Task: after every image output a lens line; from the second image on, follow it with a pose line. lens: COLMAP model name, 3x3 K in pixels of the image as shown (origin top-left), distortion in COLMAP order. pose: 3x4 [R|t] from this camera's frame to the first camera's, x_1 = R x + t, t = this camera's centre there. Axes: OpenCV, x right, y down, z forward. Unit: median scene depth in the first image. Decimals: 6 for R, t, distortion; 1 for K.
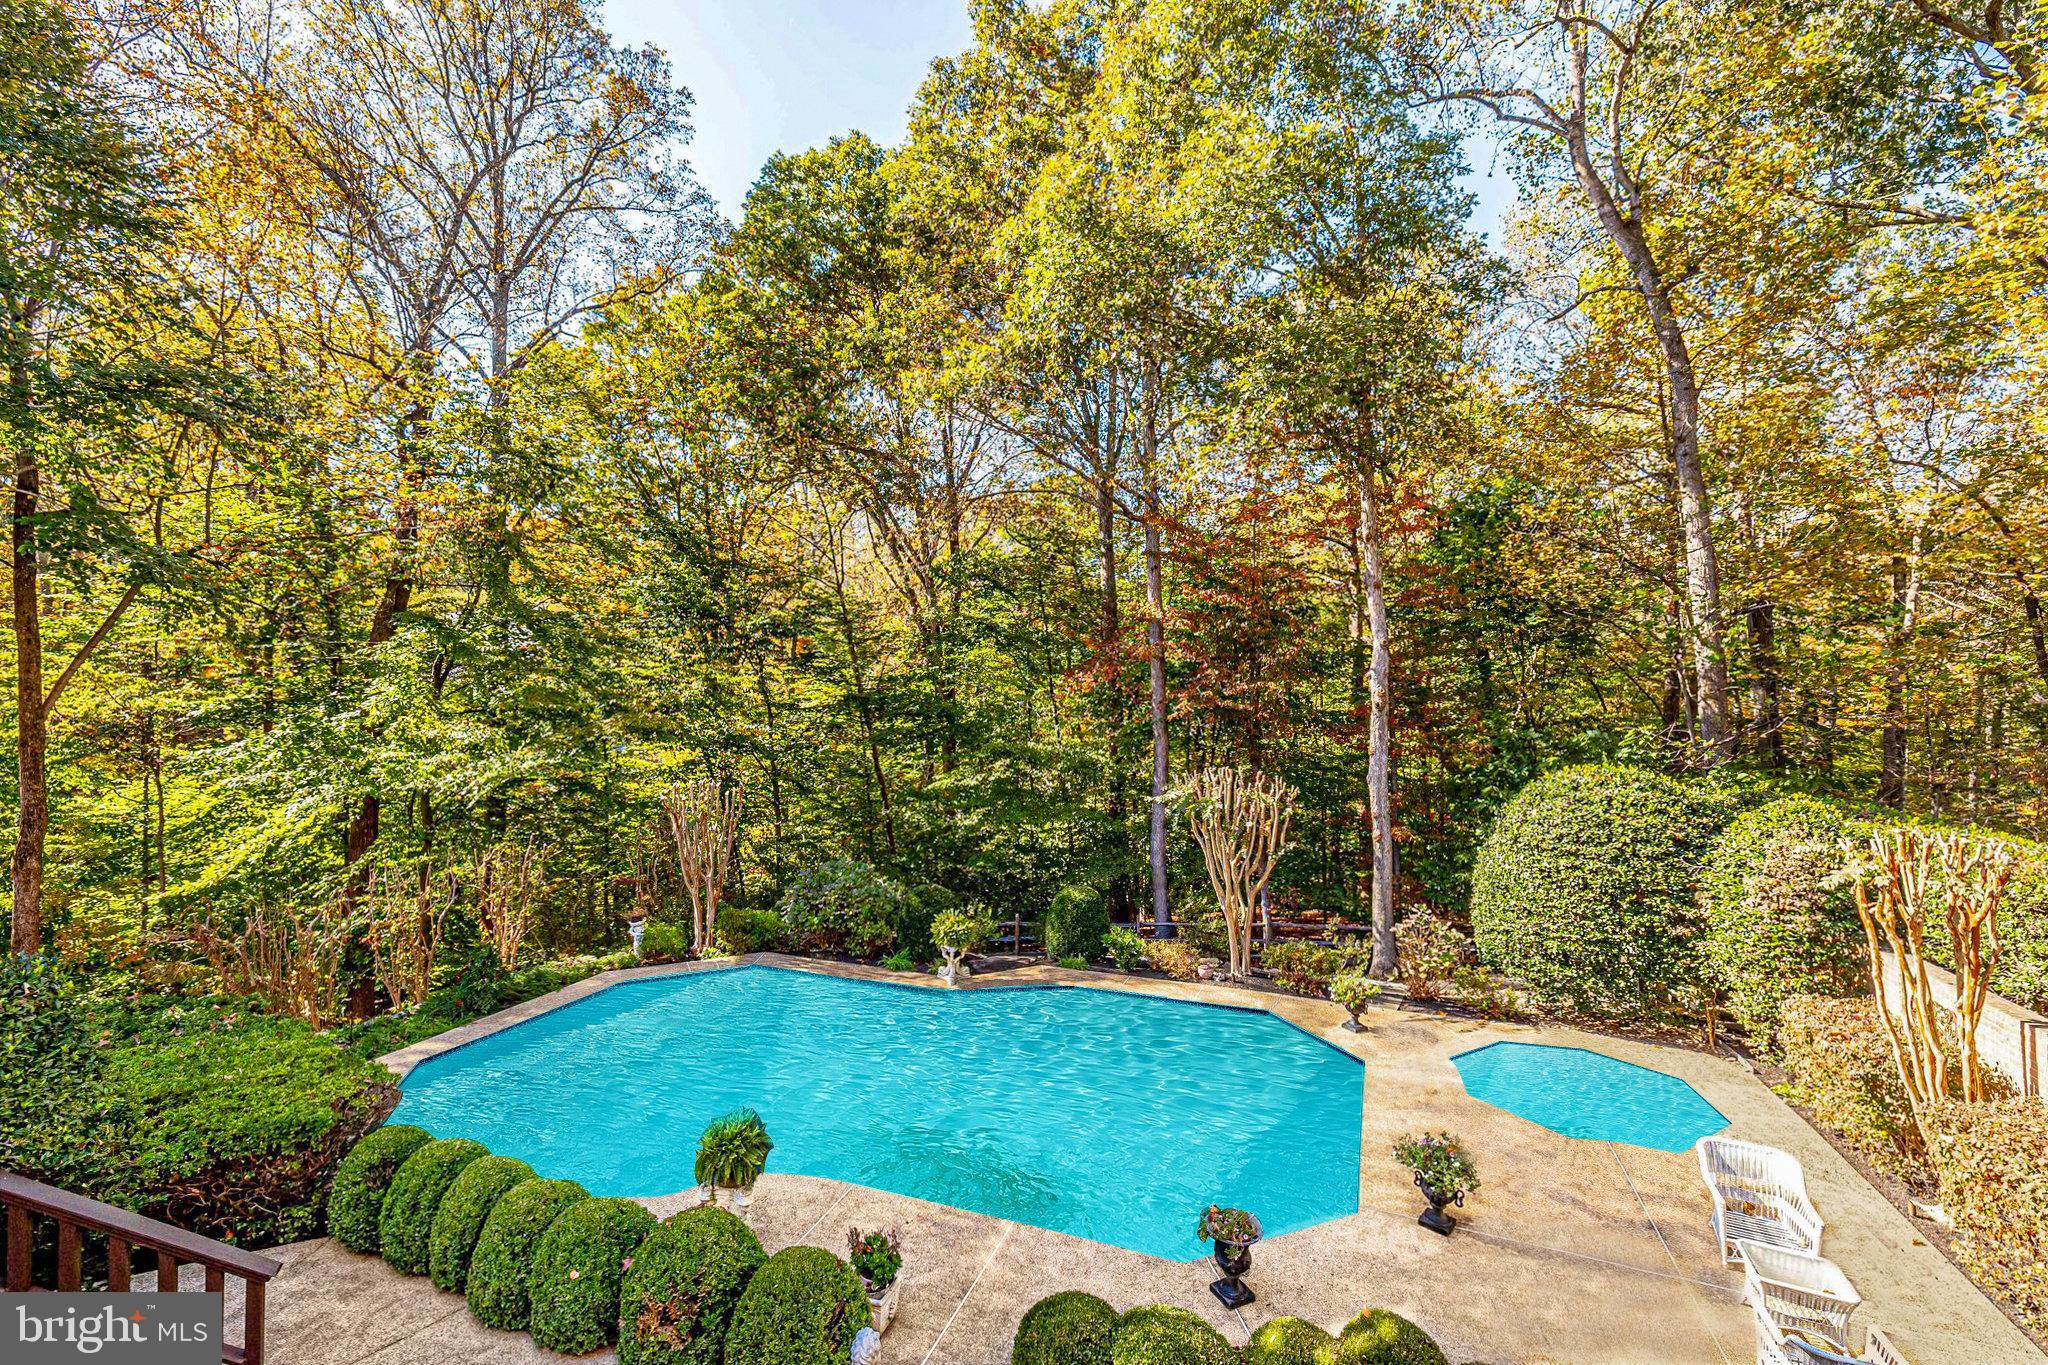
lens RADIAL K [[917.4, 0, 1001.8], [0, 917.4, 647.8], [0, 0, 1]] dist [0.008221, -0.000218]
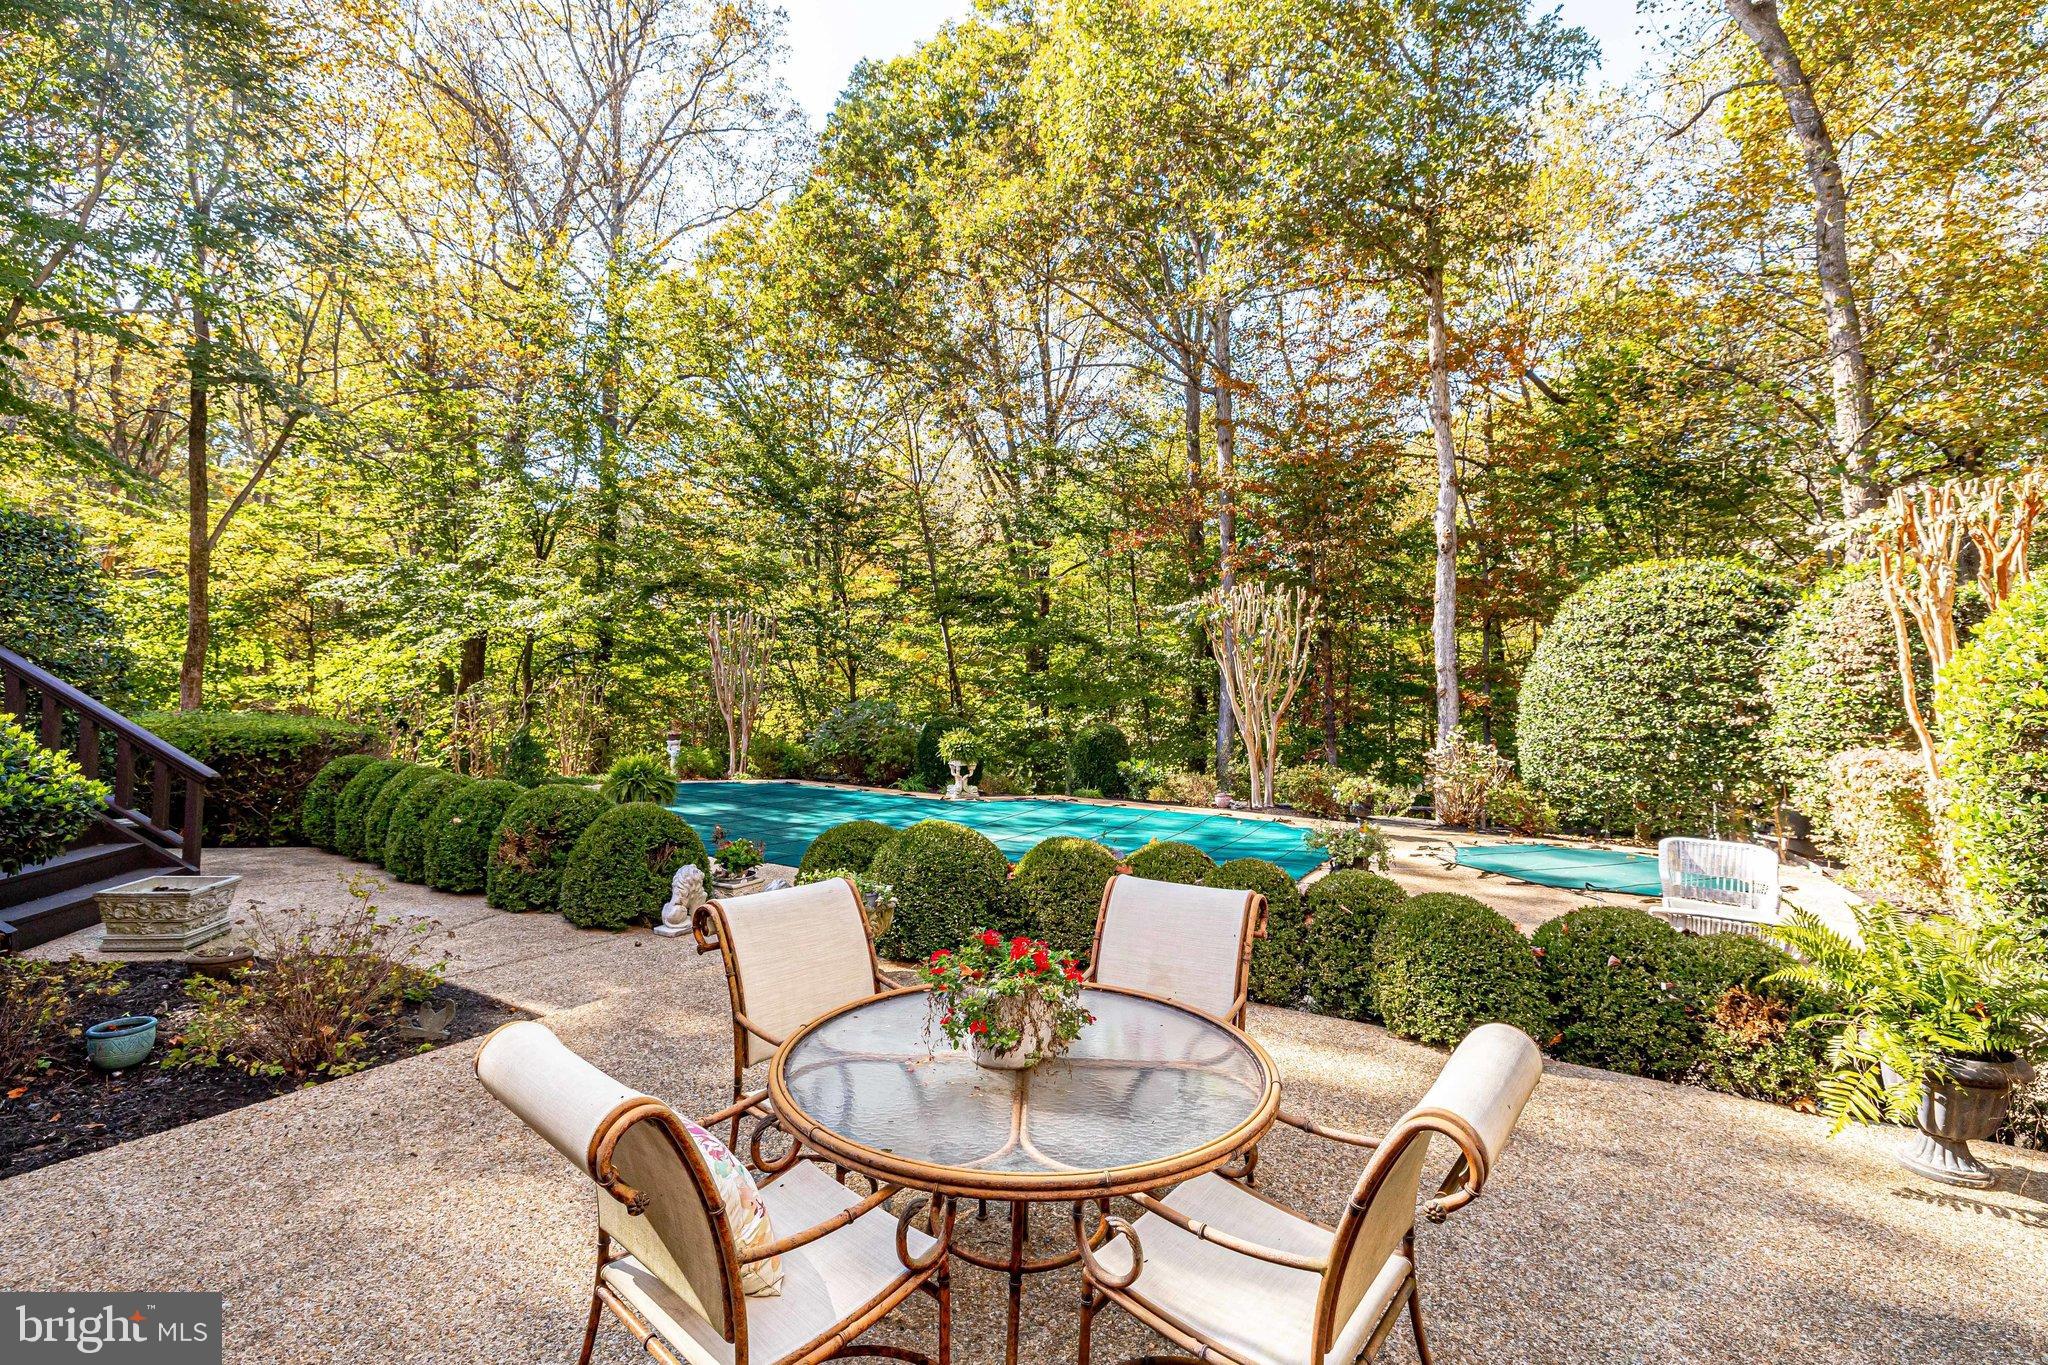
lens RADIAL K [[952.4, 0, 1024.0], [0, 952.4, 682.5], [0, 0, 1]] dist [-0.000978, 0.000208]
pose [[0.985527, 0.016132, -0.168751, 0.212451], [-0.018238, 0.999774, -0.010938, 0.283401], [0.168537, 0.013857, 0.985598, -0.001198]]
